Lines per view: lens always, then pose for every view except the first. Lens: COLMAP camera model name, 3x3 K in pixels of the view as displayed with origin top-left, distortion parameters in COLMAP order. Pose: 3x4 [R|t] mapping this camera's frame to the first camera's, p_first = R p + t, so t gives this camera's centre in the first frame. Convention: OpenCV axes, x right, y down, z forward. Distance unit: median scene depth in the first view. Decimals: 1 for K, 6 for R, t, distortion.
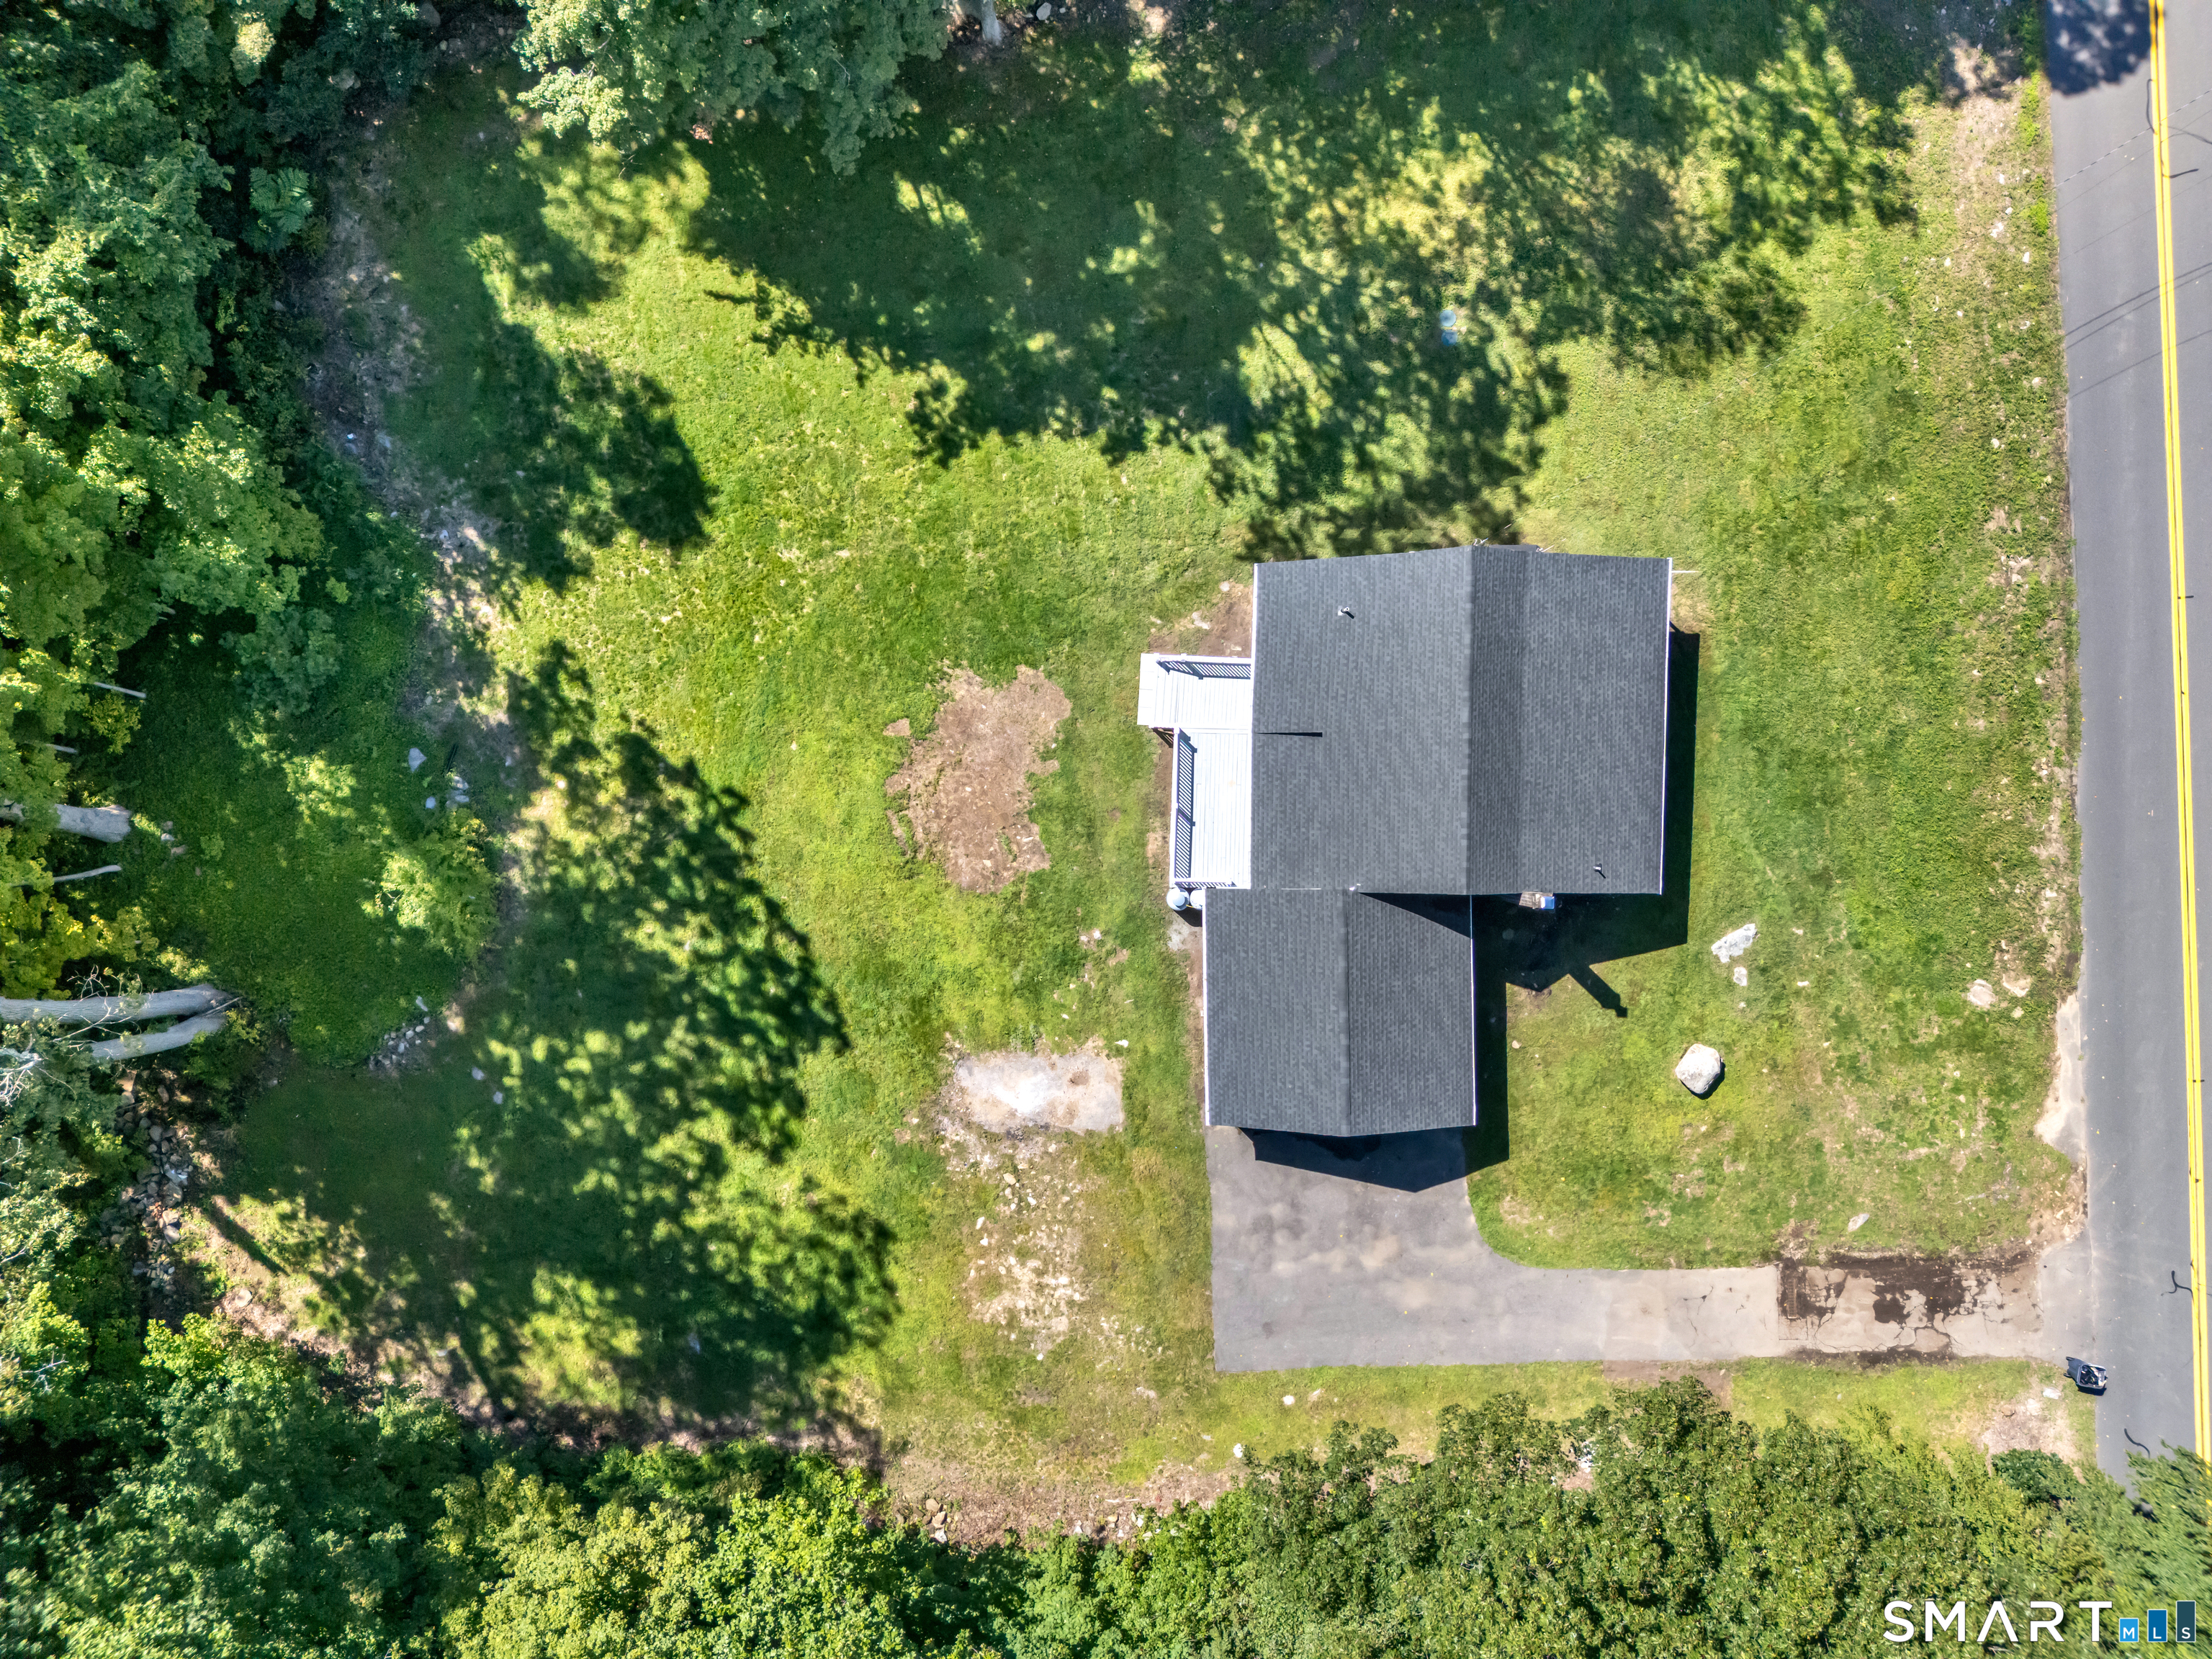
lens RADIAL K [[1637.6, 0, 1105.4], [0, 1637.6, 823.8], [0, 0, 1]] dist [0.031931, -0.011892]
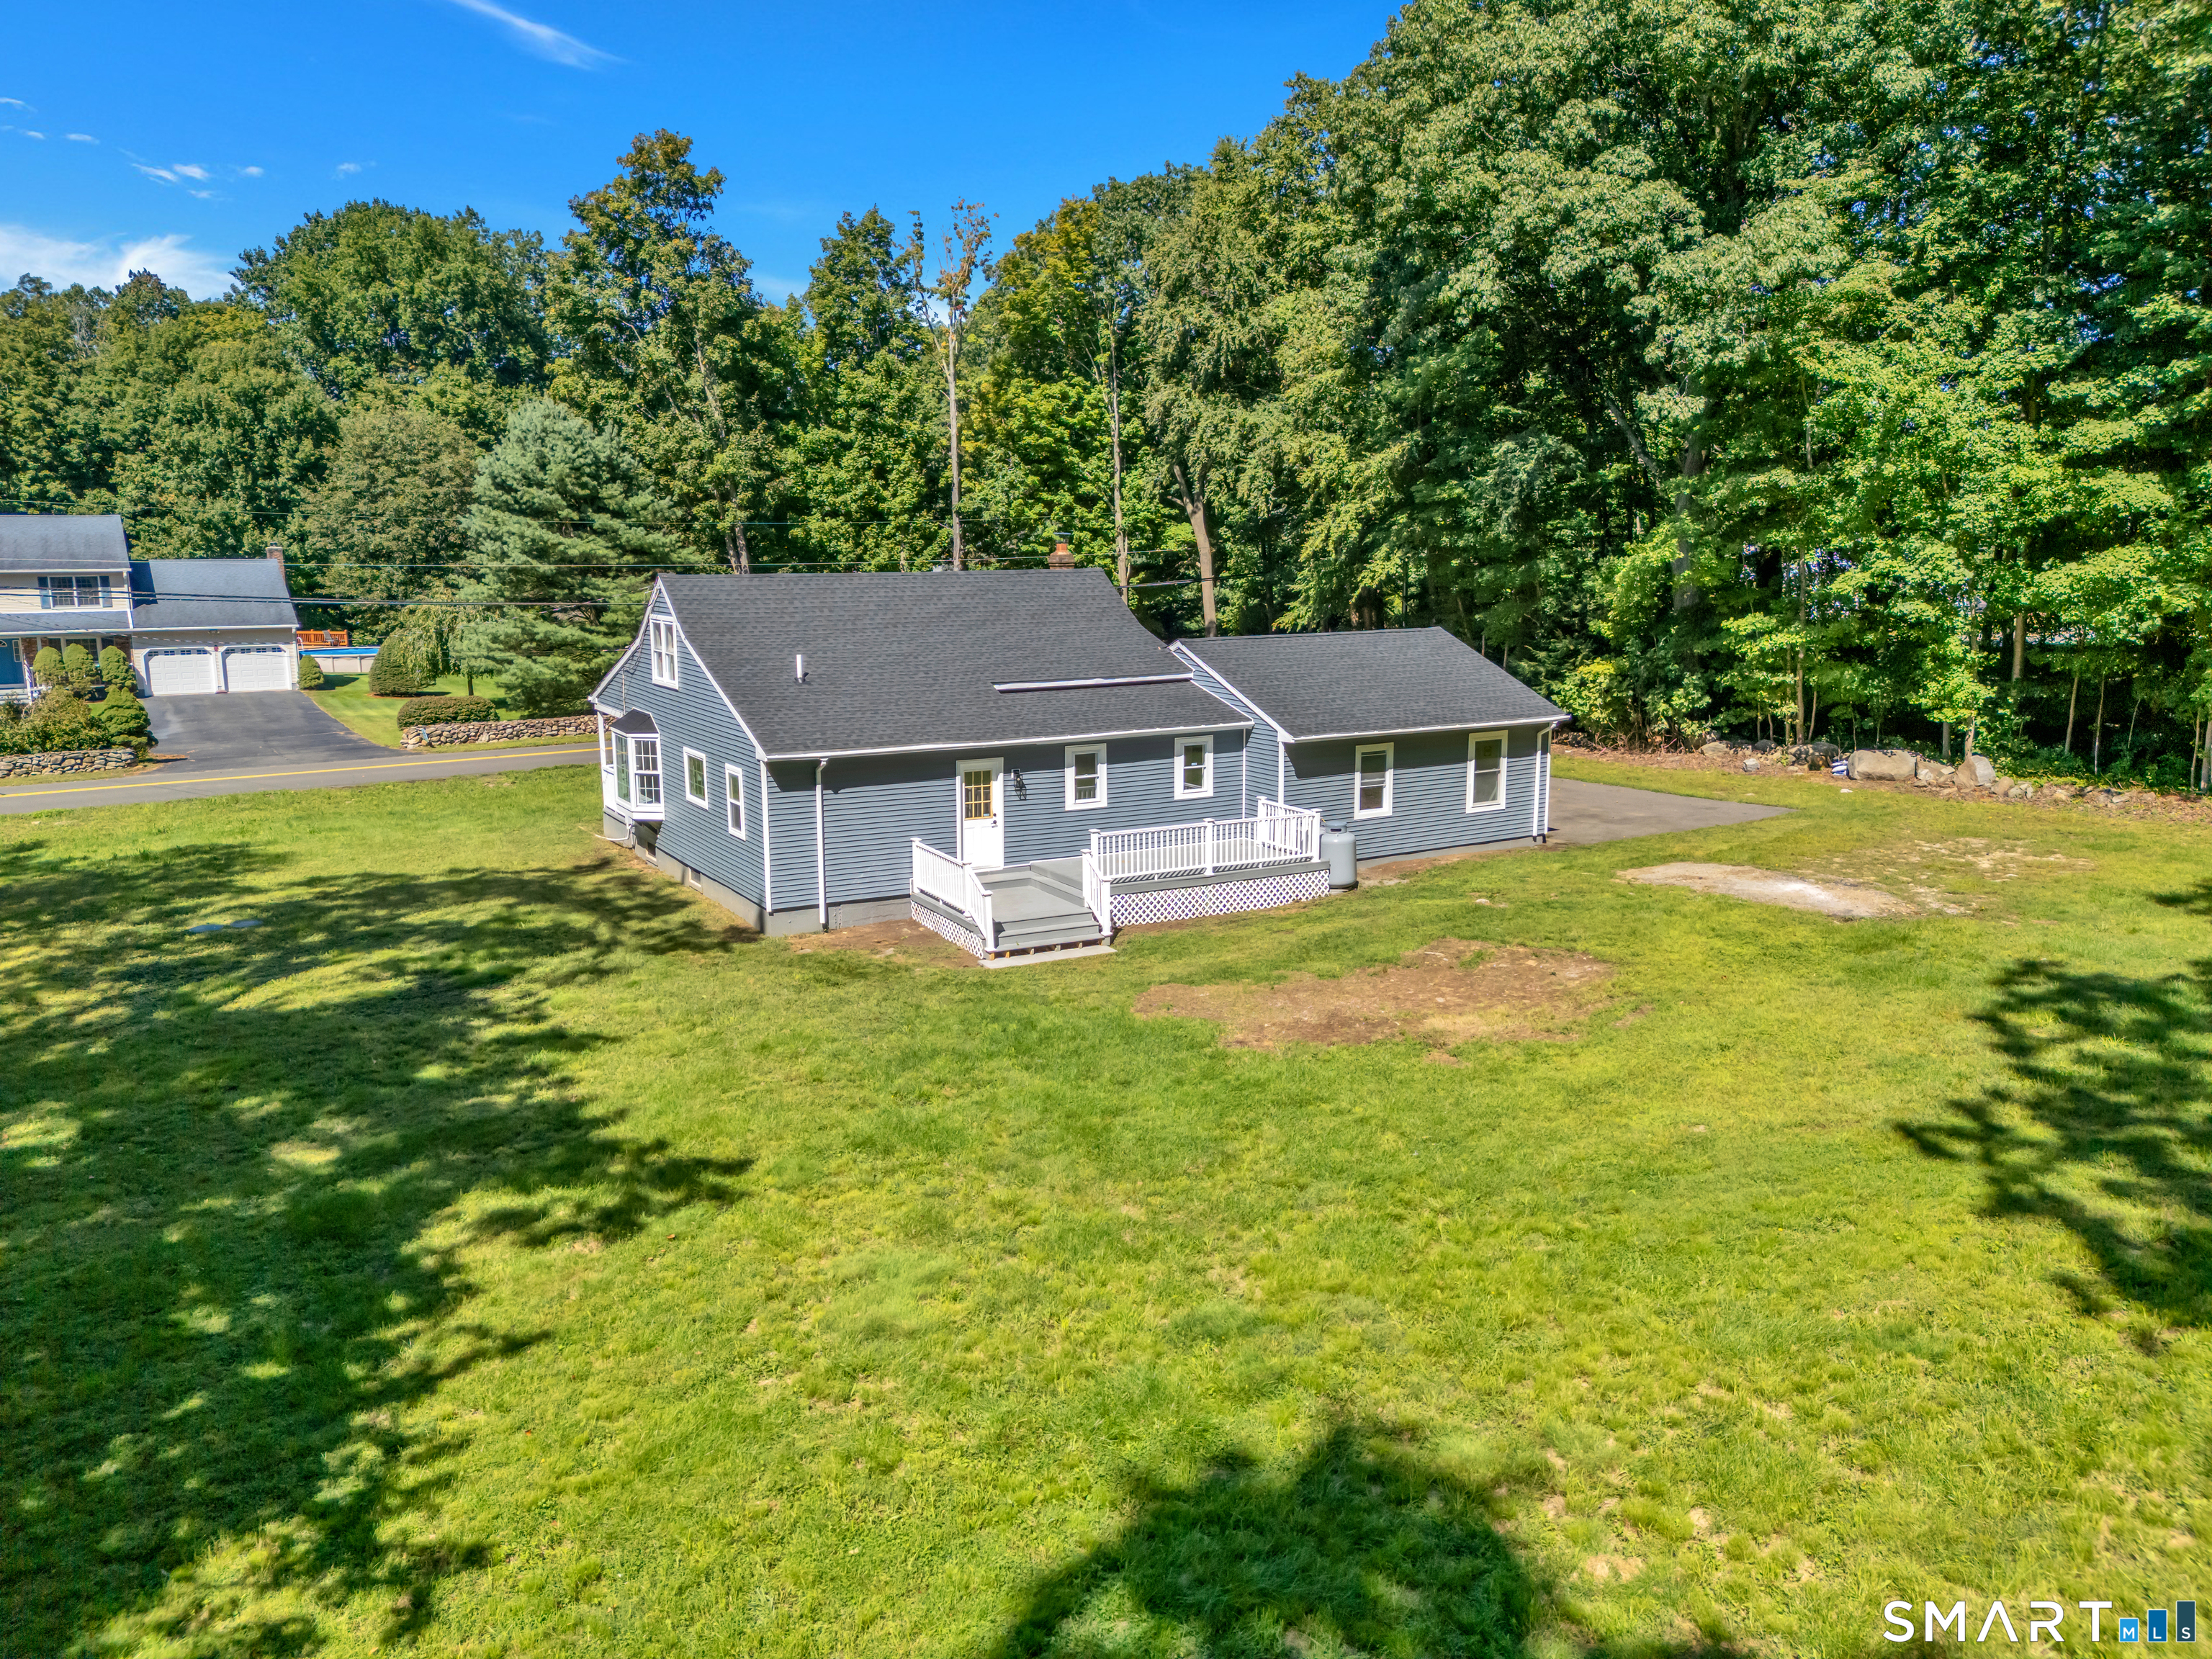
lens RADIAL K [[1637.6, 0, 1099.0], [0, 1637.6, 830.0], [0, 0, 1]] dist [0.031931, -0.011892]
pose [[-0.504727, -0.137977, 0.852182, -0.413765], [0.862670, -0.117697, 0.491882, -0.312470], [0.032431, 0.983417, 0.178433, 0.875229]]
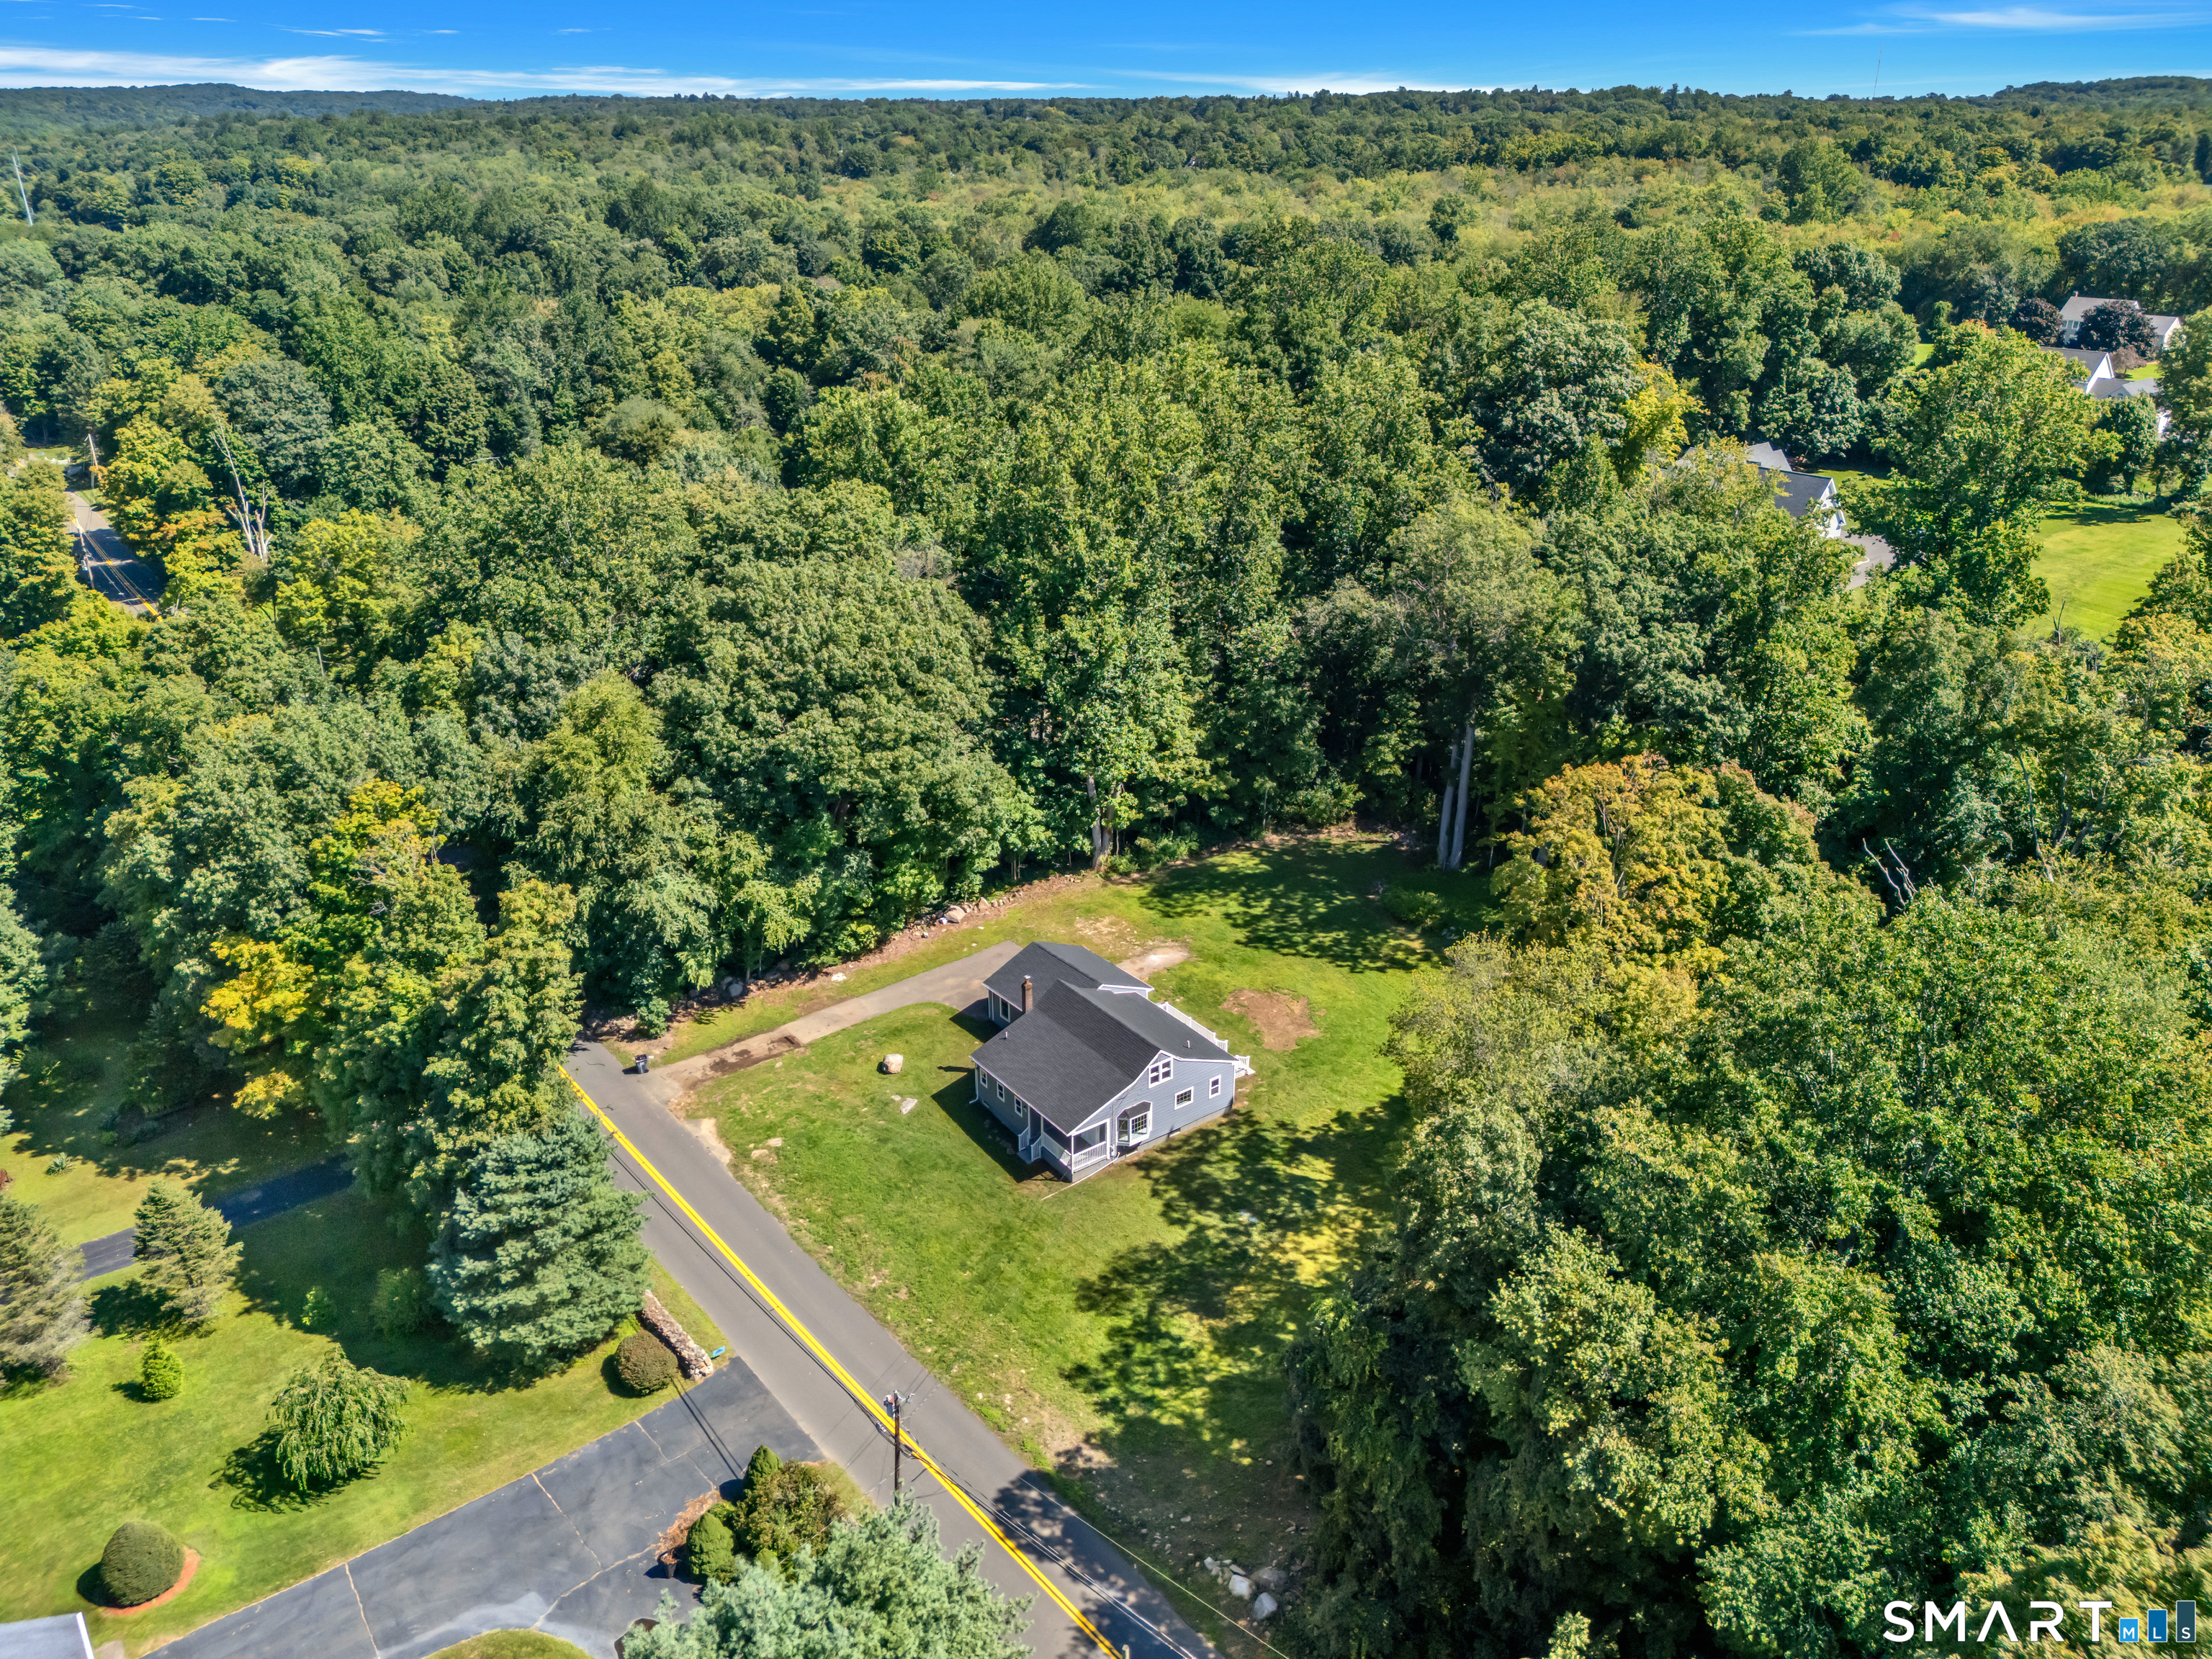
lens RADIAL K [[1637.6, 0, 1102.3], [0, 1637.6, 828.6], [0, 0, 1]] dist [0.031931, -0.011892]
pose [[-0.796021, 0.277601, -0.537855, 1.094155], [-0.604840, -0.331404, 0.724113, -1.263888], [0.022767, 0.901726, 0.431708, -0.063498]]
